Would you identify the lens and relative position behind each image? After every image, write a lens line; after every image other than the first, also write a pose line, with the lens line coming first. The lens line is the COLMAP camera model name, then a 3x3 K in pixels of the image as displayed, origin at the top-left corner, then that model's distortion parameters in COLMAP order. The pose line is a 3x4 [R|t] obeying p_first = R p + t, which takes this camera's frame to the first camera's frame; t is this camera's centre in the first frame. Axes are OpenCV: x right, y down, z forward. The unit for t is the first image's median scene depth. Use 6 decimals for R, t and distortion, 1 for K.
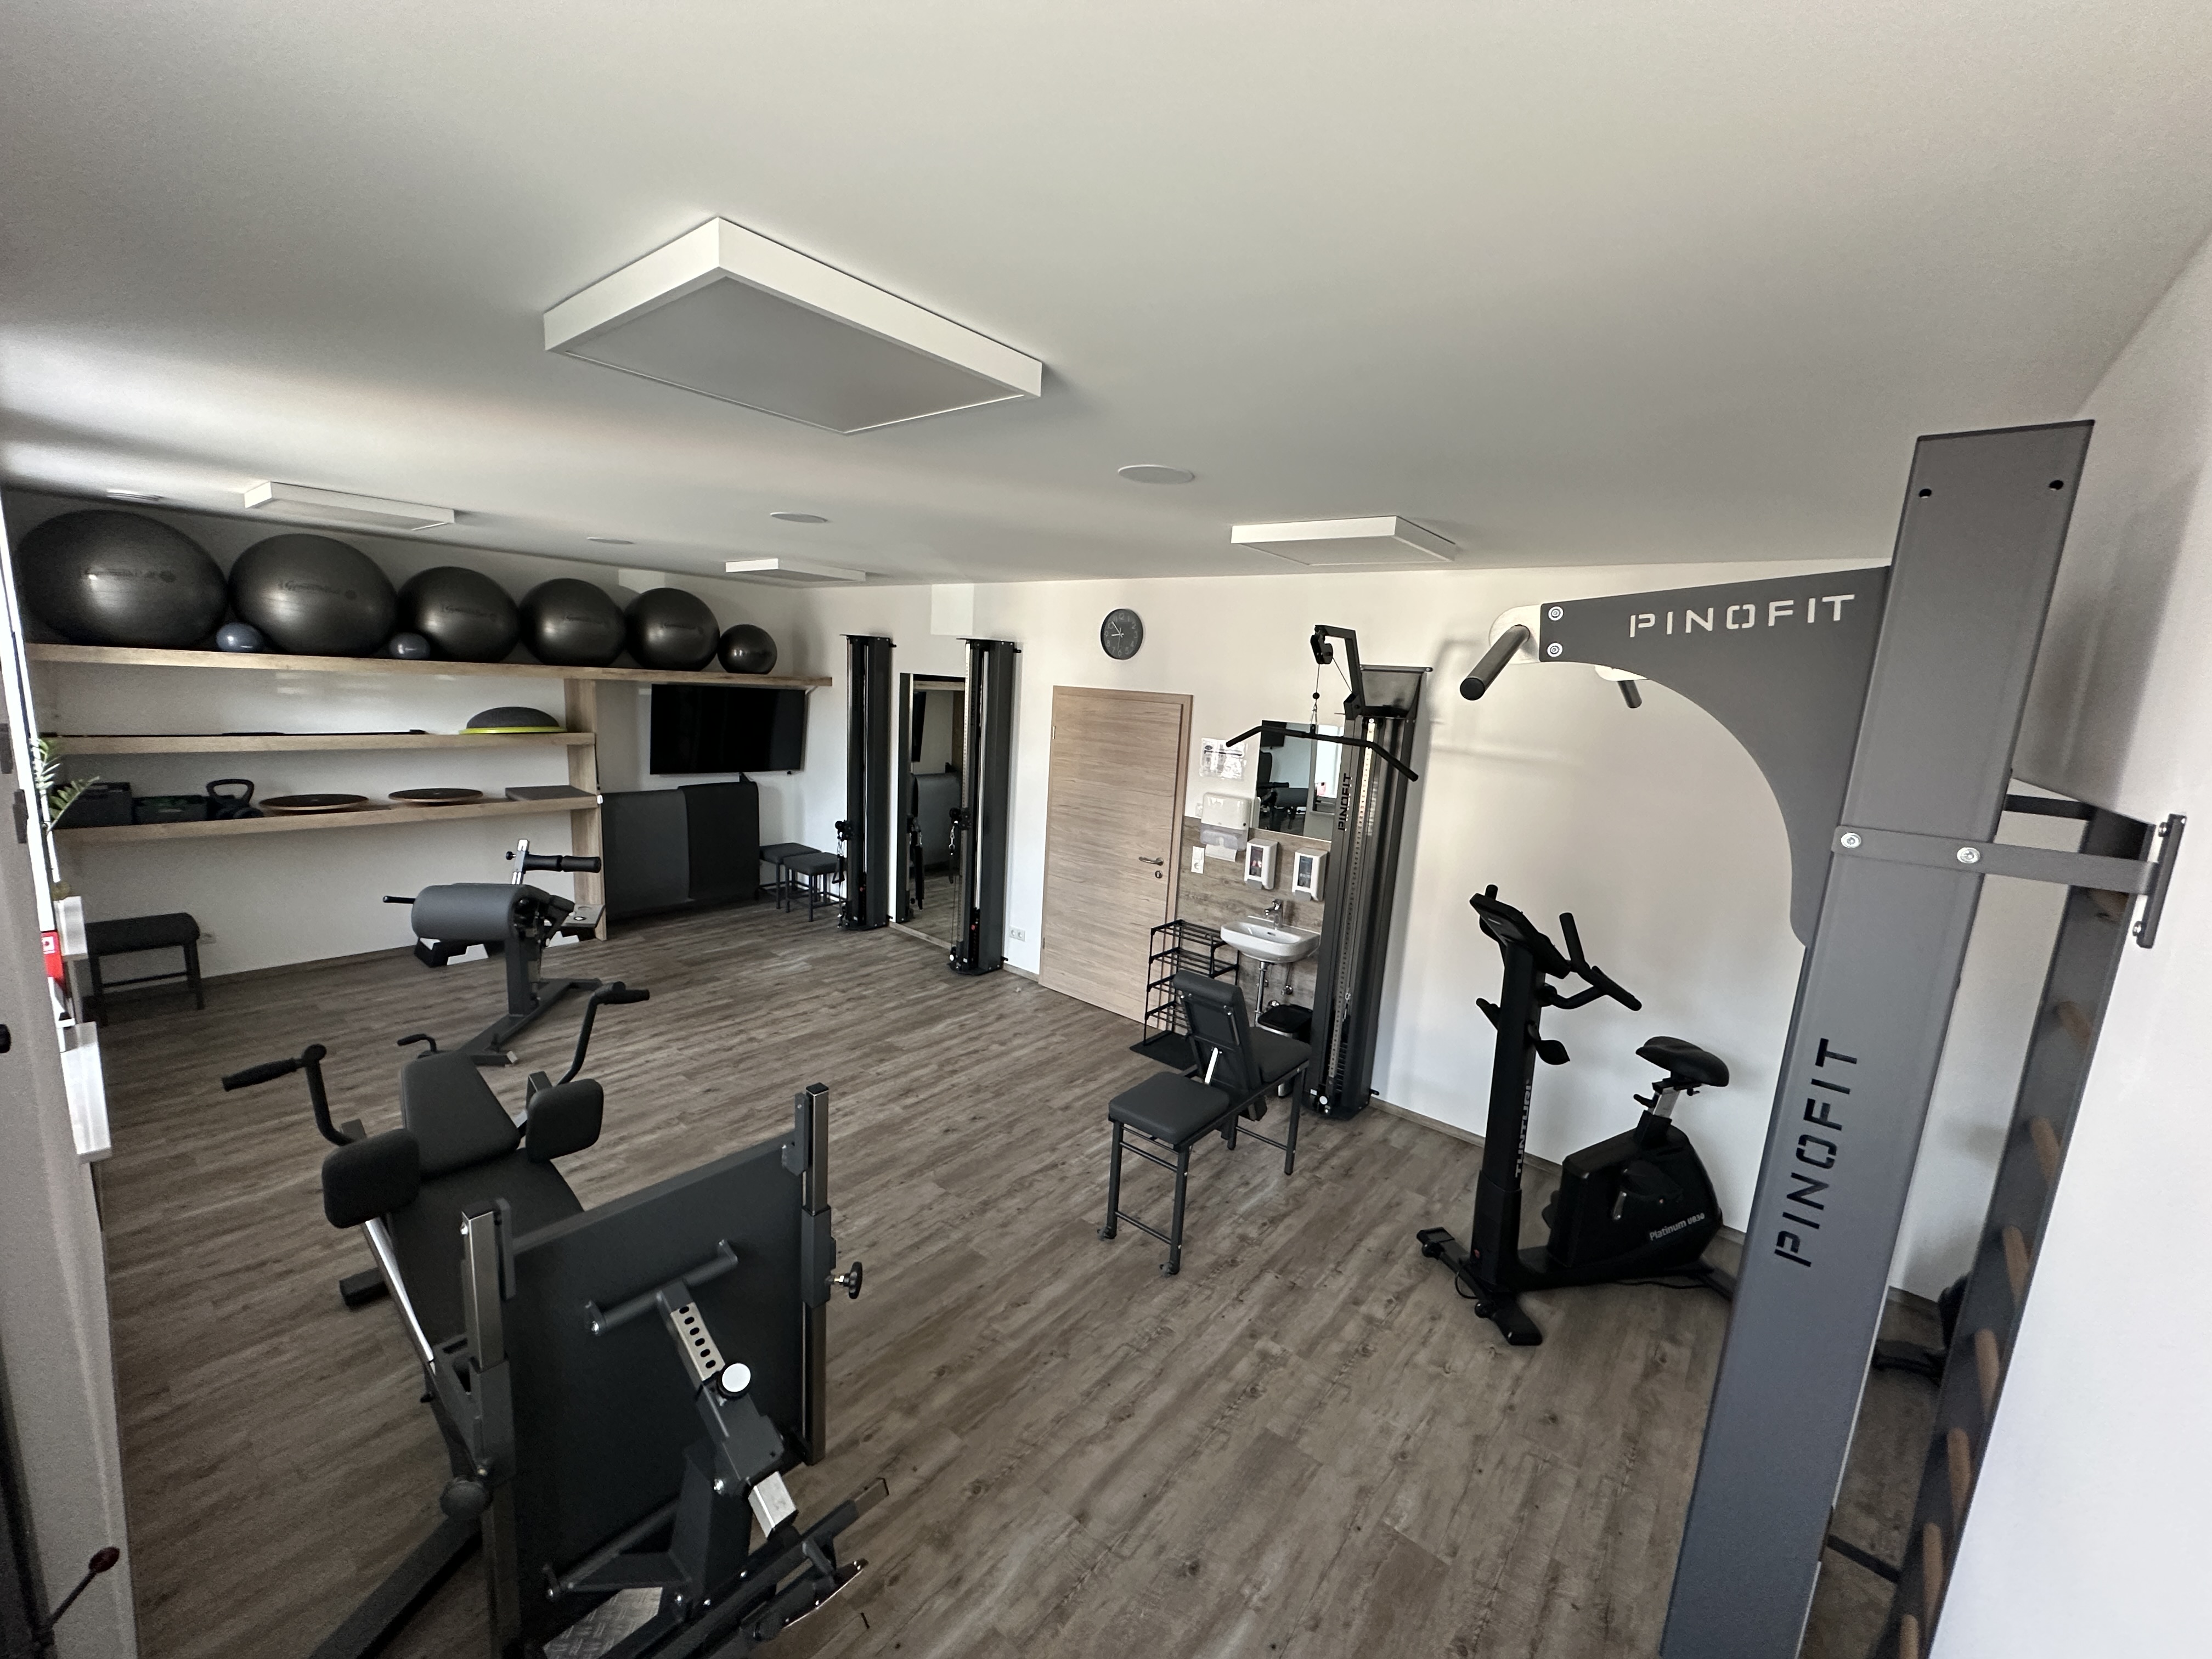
lens RADIAL K [[879.2, 0, 1107.3], [0, 879.2, 827.1], [0, 0, 1]] dist [-0.000638, 0.000466]
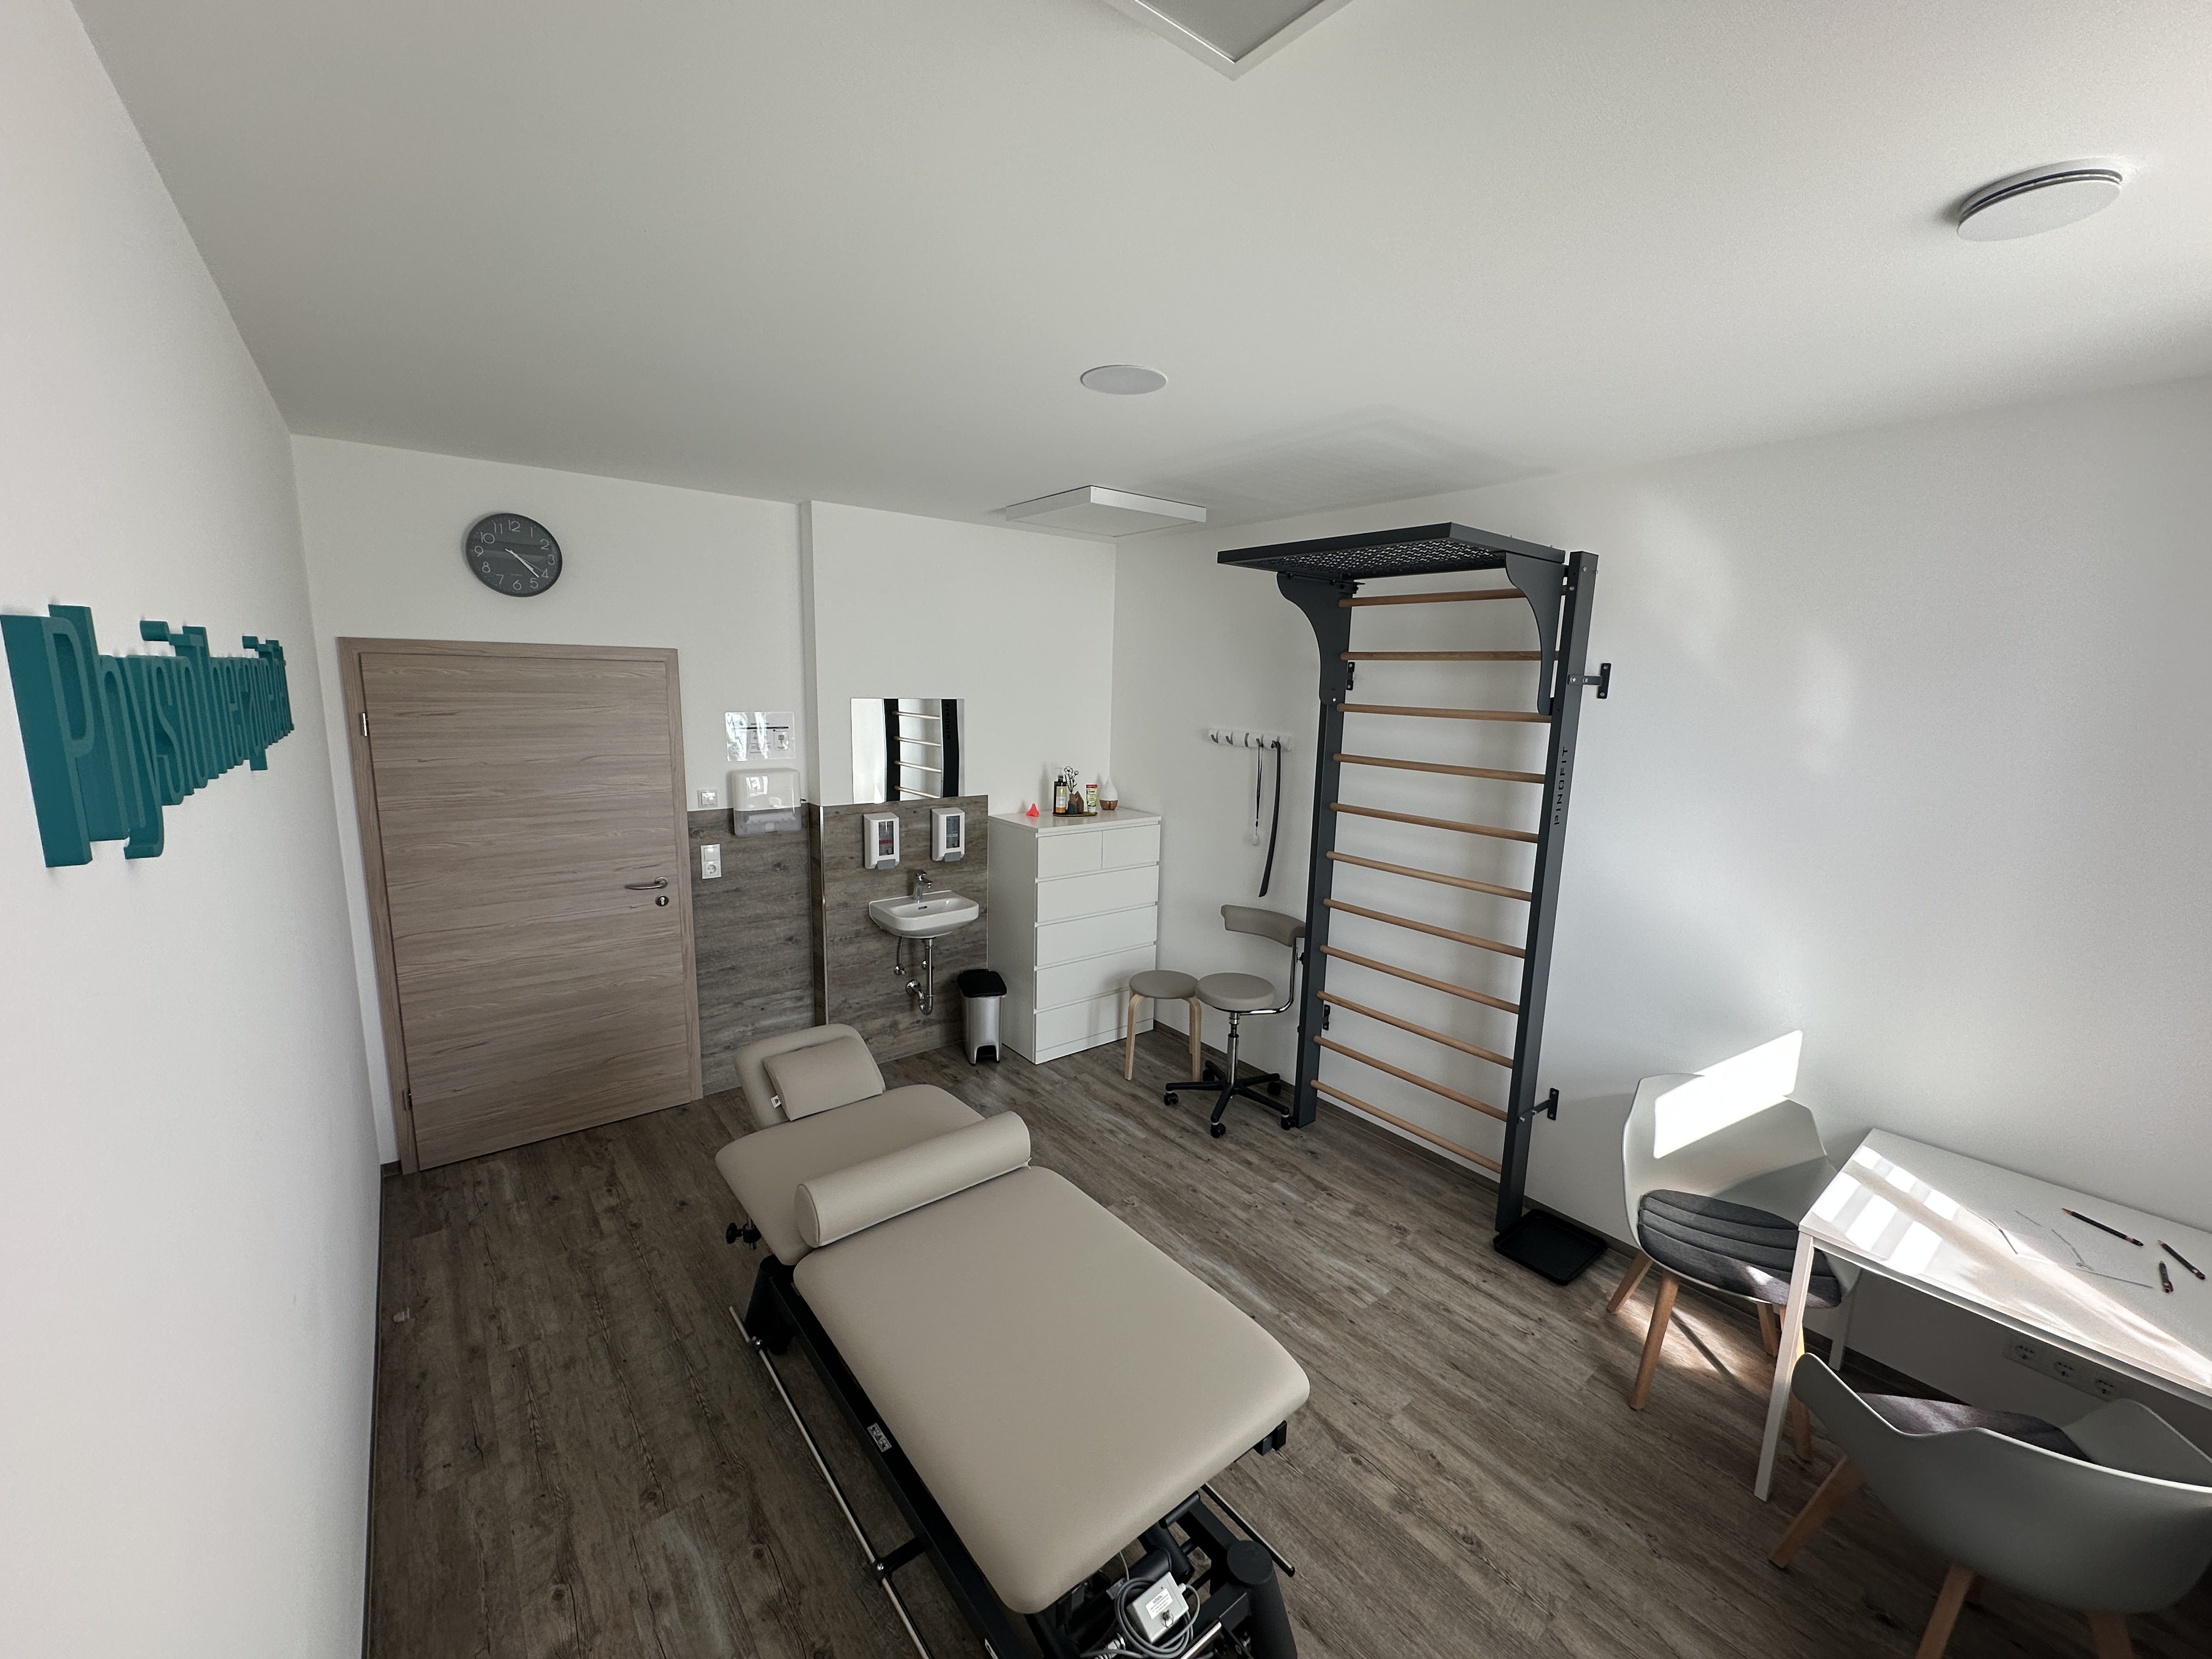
lens RADIAL K [[879.2, 0, 1107.3], [0, 879.2, 827.1], [0, 0, 1]] dist [-0.000638, 0.000466]
pose [[0.256786, -0.225001, 0.939913, -0.514775], [0.134588, 0.971372, 0.195762, -0.097894], [-0.957051, 0.076232, 0.279717, 0.445991]]
